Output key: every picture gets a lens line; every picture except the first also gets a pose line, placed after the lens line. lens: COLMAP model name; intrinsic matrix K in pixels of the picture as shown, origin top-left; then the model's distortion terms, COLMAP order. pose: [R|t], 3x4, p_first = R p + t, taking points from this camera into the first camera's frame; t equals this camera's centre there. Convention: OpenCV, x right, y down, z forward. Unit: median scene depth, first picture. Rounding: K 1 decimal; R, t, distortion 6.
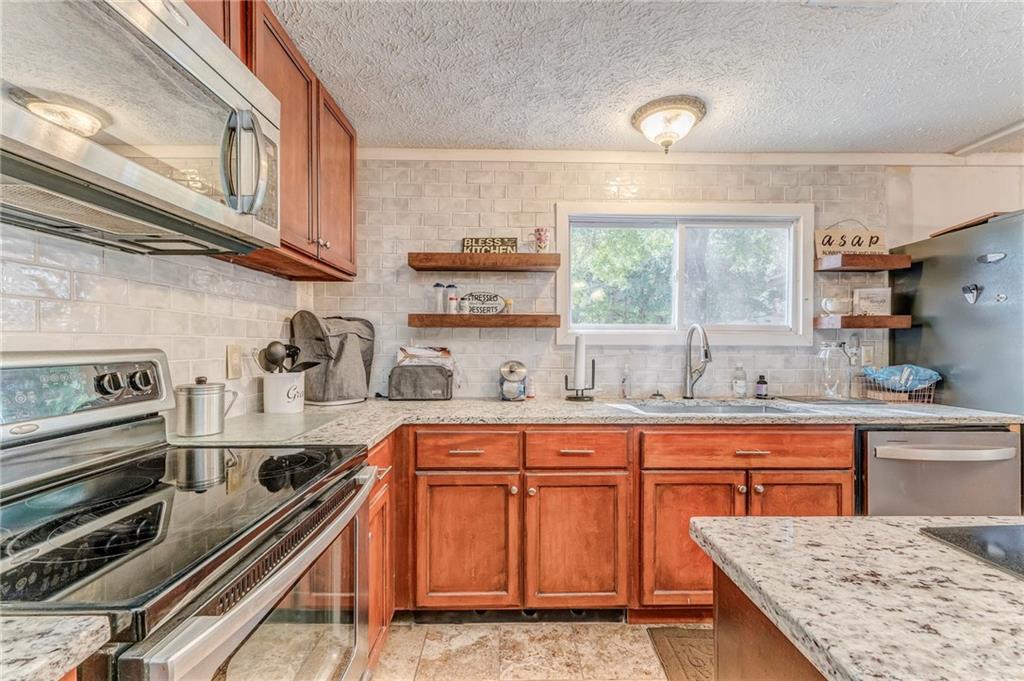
lens RADIAL K [[432.2, 0, 516.1], [0, 432.2, 345.4], [0, 0, 1]] dist [0.006121, 0.000693]
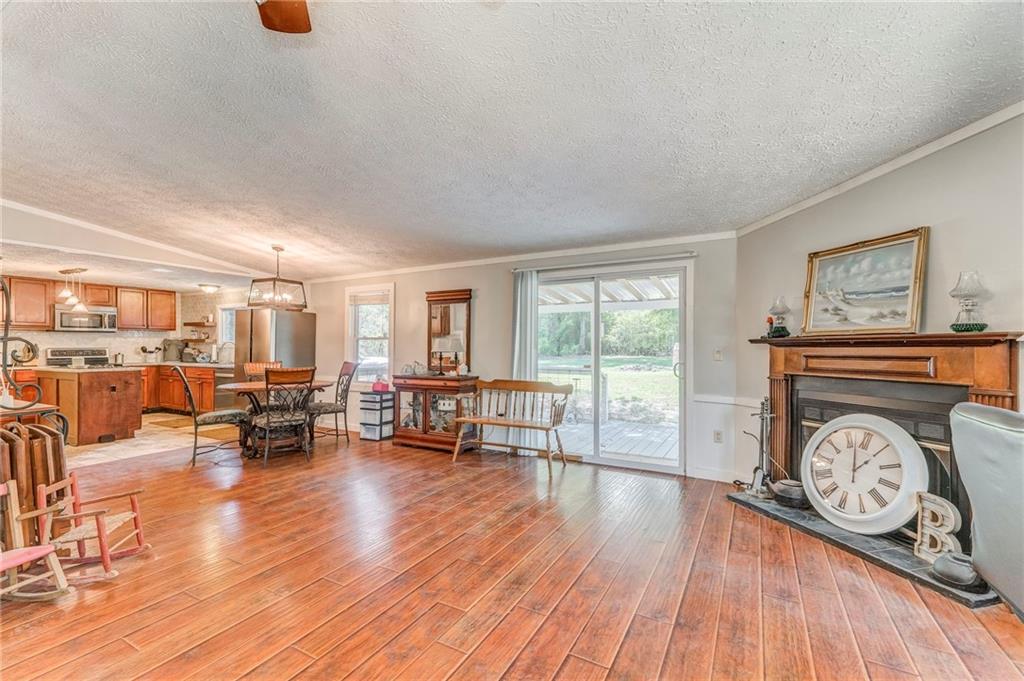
lens RADIAL K [[441.8, 0, 511.4], [0, 441.8, 346.3], [0, 0, 1]] dist [0.004998, 0.003292]
pose [[0.862598, 0.000787, -0.505889, 4.103063], [-0.004150, 0.999976, -0.005521, -0.000422], [0.505873, 0.006862, 0.862581, -0.871993]]
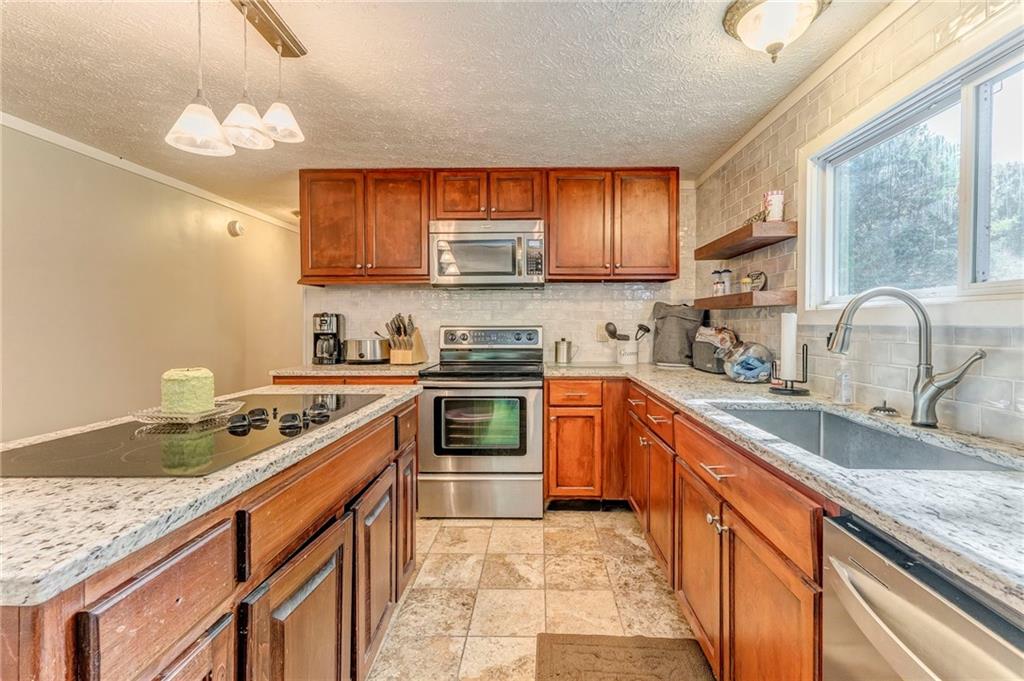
lens RADIAL K [[441.8, 0, 531.9], [0, 441.8, 328.6], [0, 0, 1]] dist [0.004998, 0.003292]
pose [[-0.037887, 0.008010, -0.999250, 1.020383], [-0.006706, 0.999943, 0.008269, 0.002233], [0.999260, 0.007014, -0.037831, 0.573401]]
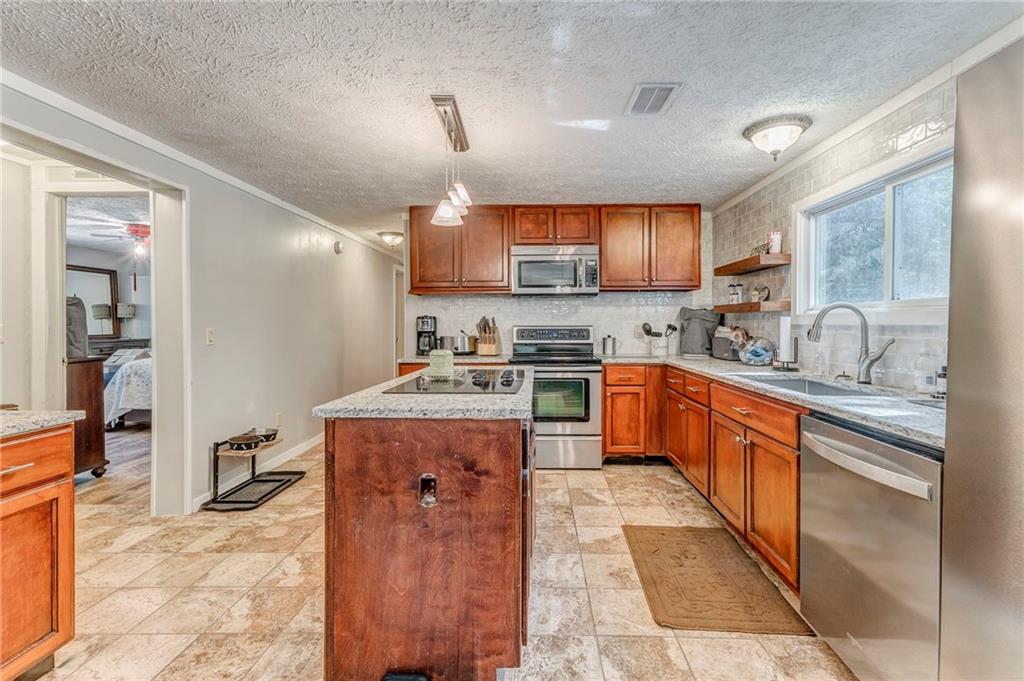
lens RADIAL K [[441.8, 0, 524.8], [0, 441.8, 328.2], [0, 0, 1]] dist [0.004998, 0.003292]
pose [[-0.045827, 0.006970, -0.998925, 1.447356], [-0.005521, 0.999959, 0.007231, 0.004249], [0.998934, 0.005846, -0.045787, 0.350182]]
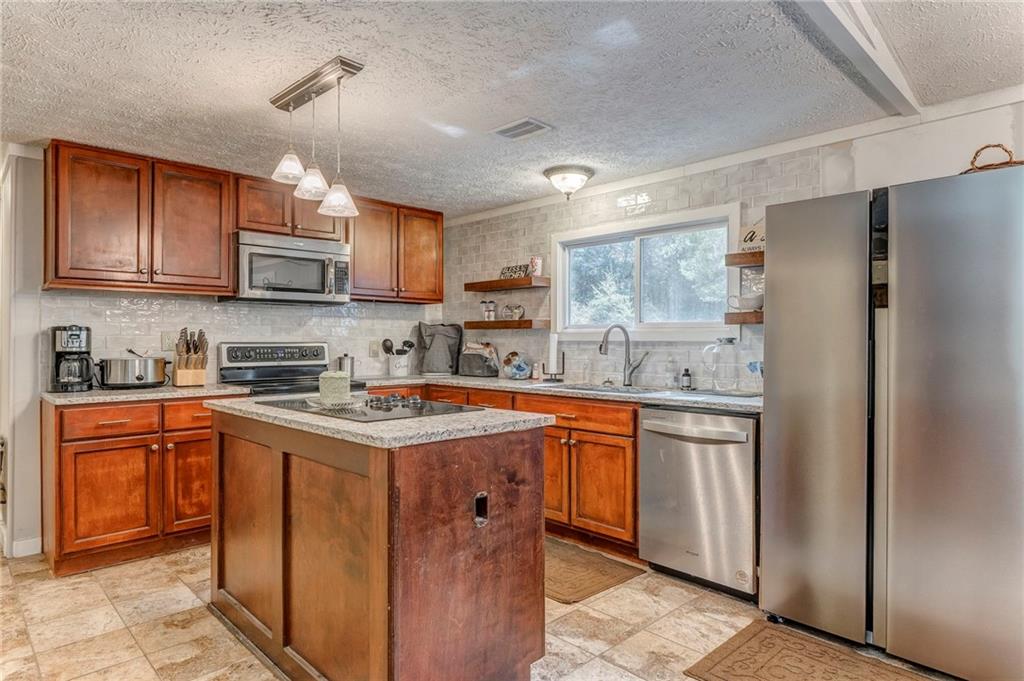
lens RADIAL K [[594.1, 0, 522.6], [0, 594.1, 335.0], [0, 0, 1]] dist [-0.002654, -0.001827]
pose [[0.691309, -0.008994, -0.722503, 1.464147], [-0.003864, 0.999862, -0.016144, 0.011501], [0.722549, 0.013952, 0.691179, -0.356966]]
